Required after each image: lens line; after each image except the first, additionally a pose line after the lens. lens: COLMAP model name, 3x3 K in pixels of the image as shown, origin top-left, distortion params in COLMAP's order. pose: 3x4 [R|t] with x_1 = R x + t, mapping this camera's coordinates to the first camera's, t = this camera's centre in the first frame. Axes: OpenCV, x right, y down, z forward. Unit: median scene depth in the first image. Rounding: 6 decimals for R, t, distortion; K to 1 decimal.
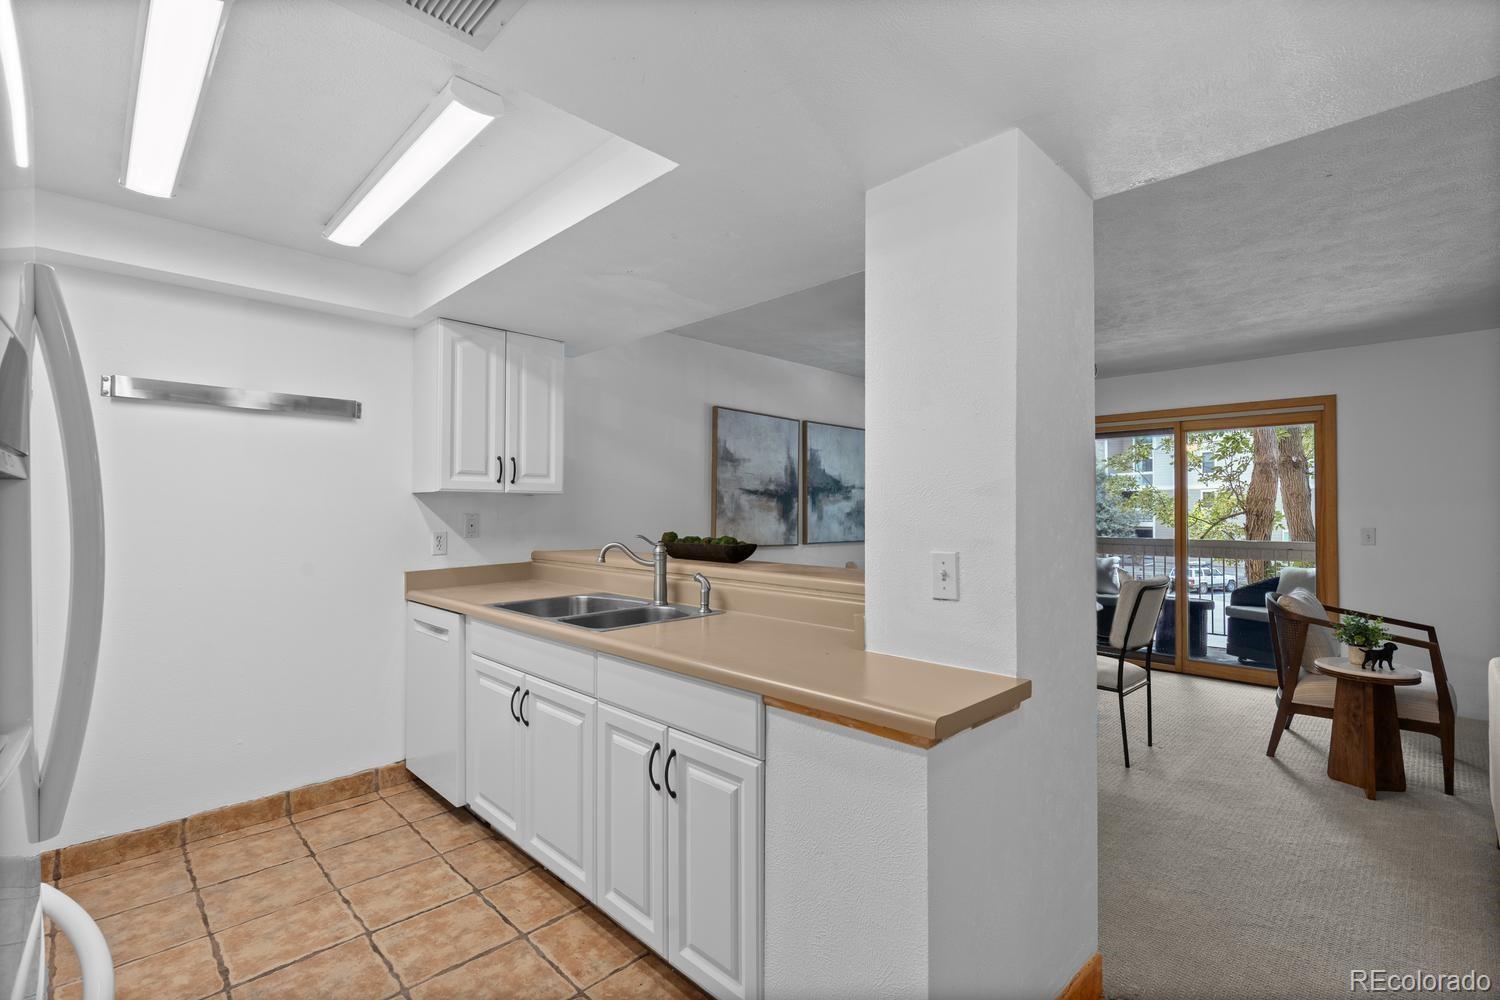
lens RADIAL K [[678.3, 0, 746.9], [0, 678.3, 499.5], [0, 0, 1]] dist [0.002258, -0.001478]
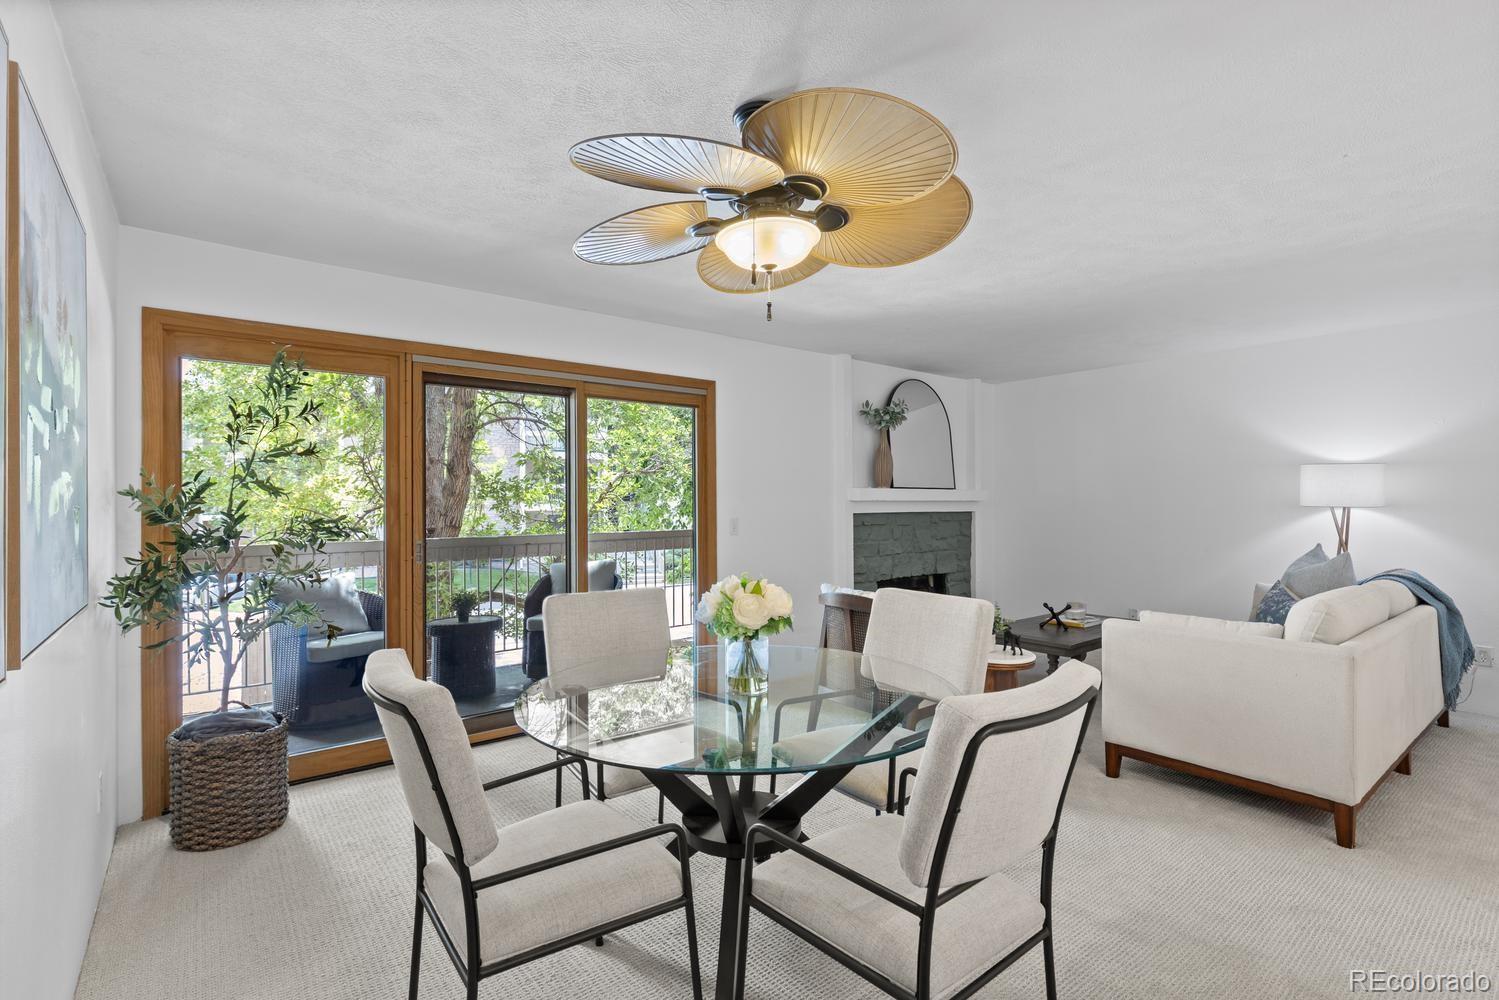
lens RADIAL K [[677.9, 0, 748.0], [0, 677.9, 496.8], [0, 0, 1]] dist [0.002258, -0.001478]
pose [[0.103390, 0.005356, 0.994626, -0.128106], [-0.010978, 0.999931, -0.004243, 0.020418], [-0.994580, -0.010480, 0.103442, 1.132047]]
